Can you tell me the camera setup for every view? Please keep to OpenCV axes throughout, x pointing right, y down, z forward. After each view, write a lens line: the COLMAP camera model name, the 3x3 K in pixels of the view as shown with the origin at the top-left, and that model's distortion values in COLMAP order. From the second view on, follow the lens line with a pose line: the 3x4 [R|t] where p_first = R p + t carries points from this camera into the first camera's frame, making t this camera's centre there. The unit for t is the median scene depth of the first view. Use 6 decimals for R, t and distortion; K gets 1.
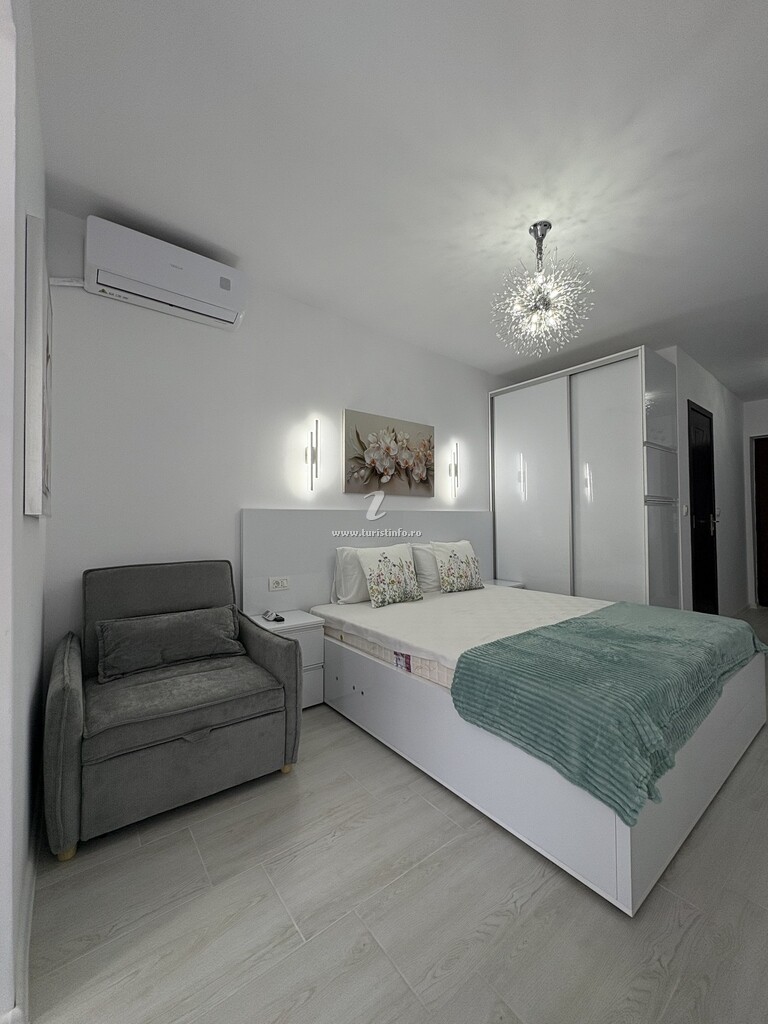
lens RADIAL K [[405.6, 0, 387.9], [0, 405.6, 513.5], [0, 0, 1]] dist [0.000058, 0.000534]
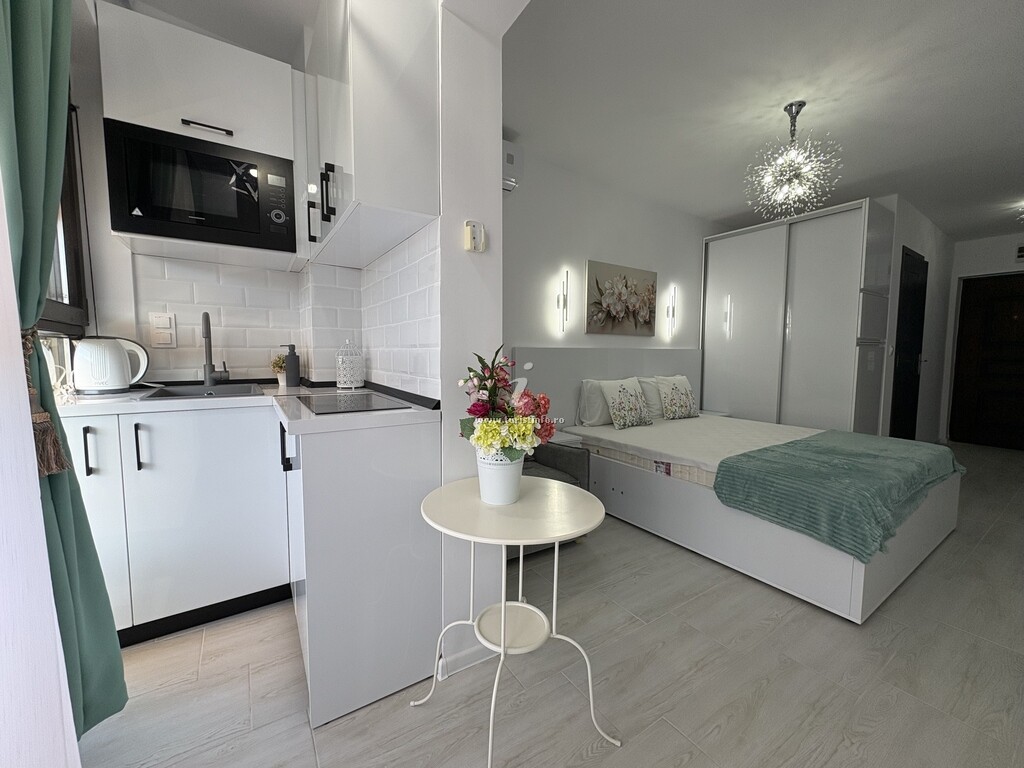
lens RADIAL K [[405.6, 0, 517.6], [0, 405.6, 385.6], [0, 0, 1]] dist [0.000058, 0.000534]
pose [[0.997258, 0.015970, -0.072260, -0.216961], [-0.008833, 0.995144, 0.098028, -0.014003], [0.073474, -0.097121, 0.992557, -0.192065]]
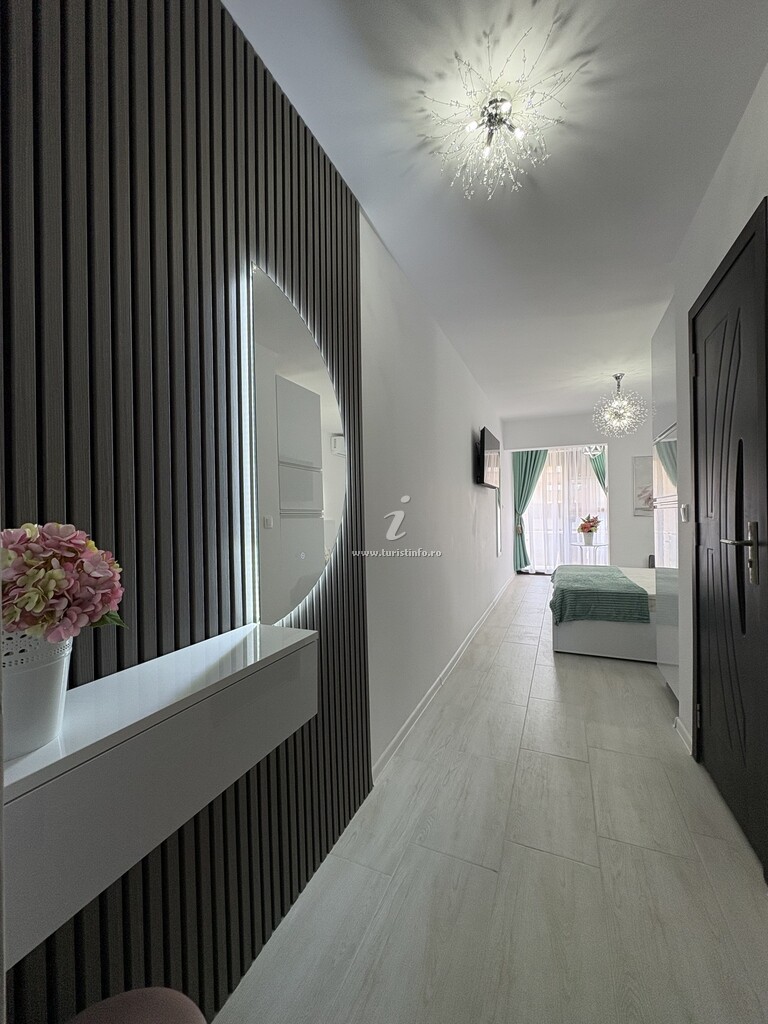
lens RADIAL K [[405.6, 0, 383.8], [0, 405.6, 515.9], [0, 0, 1]] dist [0.000058, 0.000534]
pose [[-0.879197, 0.012354, -0.476298, 1.649188], [0.025107, 0.999476, -0.020420, 0.008770], [0.475796, -0.029912, -0.879047, 1.519540]]
